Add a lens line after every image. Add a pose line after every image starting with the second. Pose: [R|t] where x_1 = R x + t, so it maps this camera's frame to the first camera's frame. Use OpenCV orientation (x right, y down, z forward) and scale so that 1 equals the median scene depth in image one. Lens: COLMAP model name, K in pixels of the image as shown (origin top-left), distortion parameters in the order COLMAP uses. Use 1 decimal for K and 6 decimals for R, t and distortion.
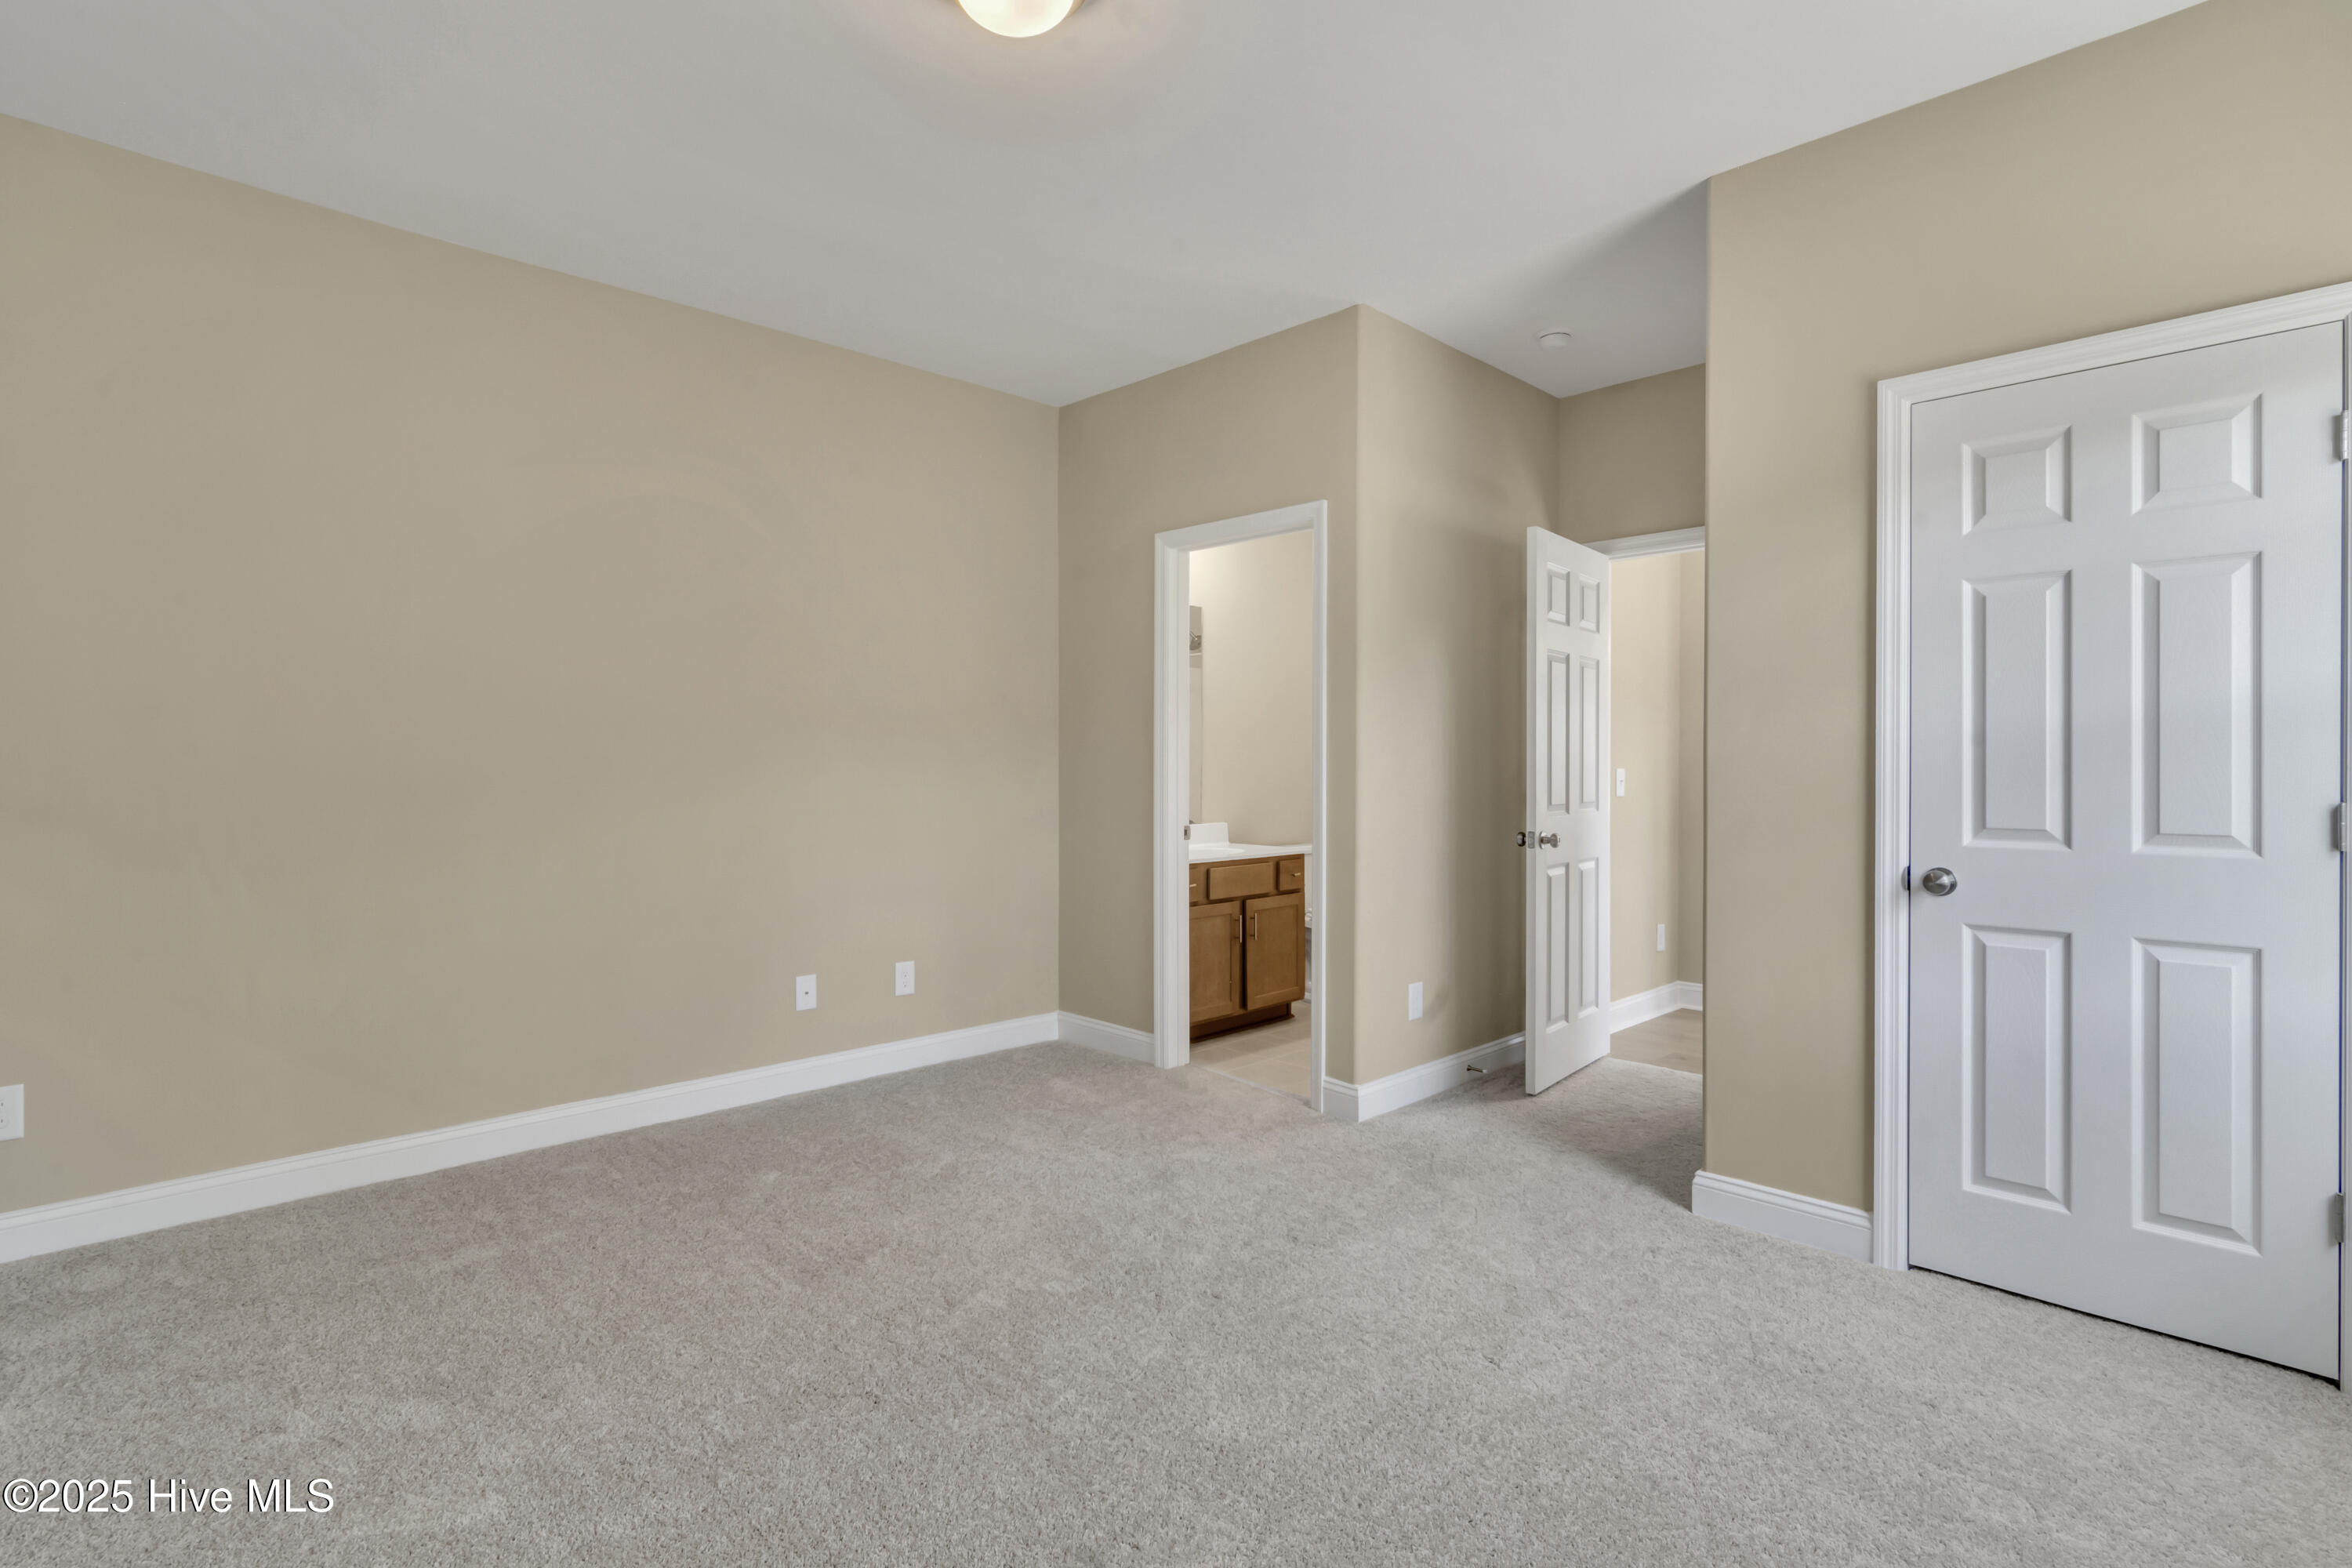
lens RADIAL K [[1131.8, 0, 1167.4], [0, 1131.8, 774.1], [0, 0, 1]] dist [-0.000887, 0.000314]
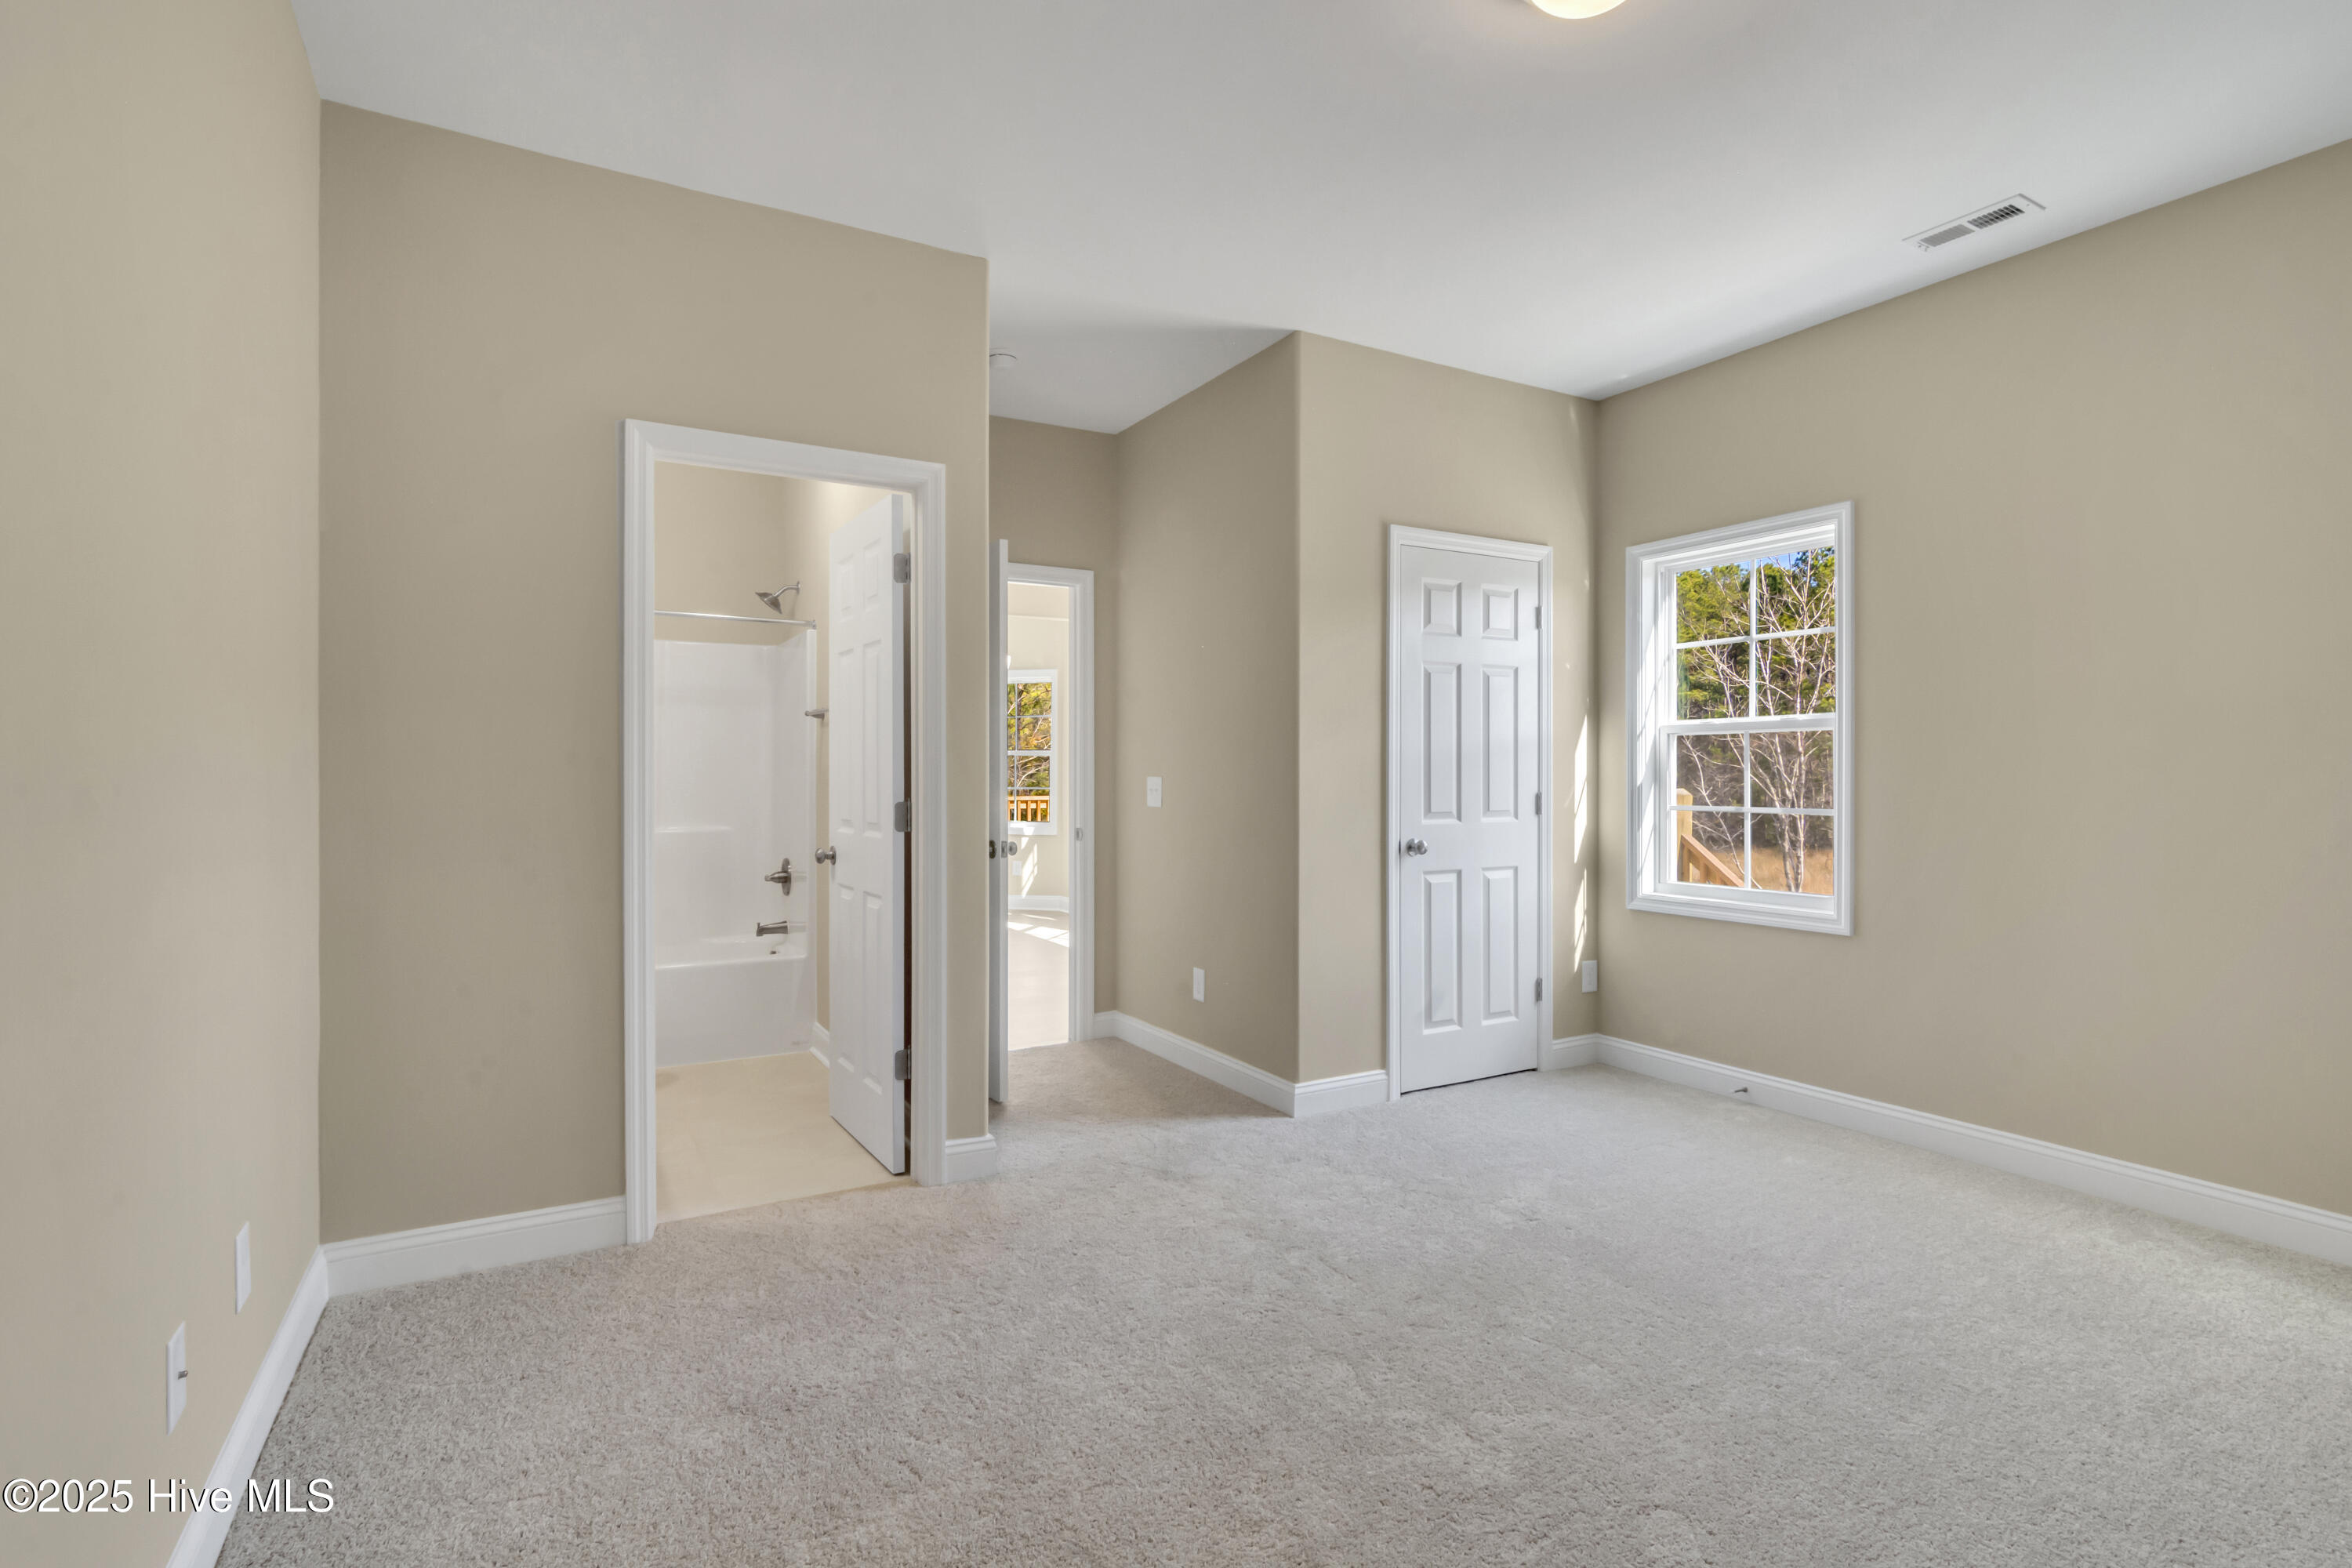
lens RADIAL K [[1131.8, 0, 1170.0], [0, 1131.8, 782.1], [0, 0, 1]] dist [-0.000887, 0.000314]
pose [[0.259708, -0.000836, 0.965687, -0.960425], [0.014341, 0.999893, -0.002991, 0.002638], [-0.965581, 0.014625, 0.259692, 0.915162]]
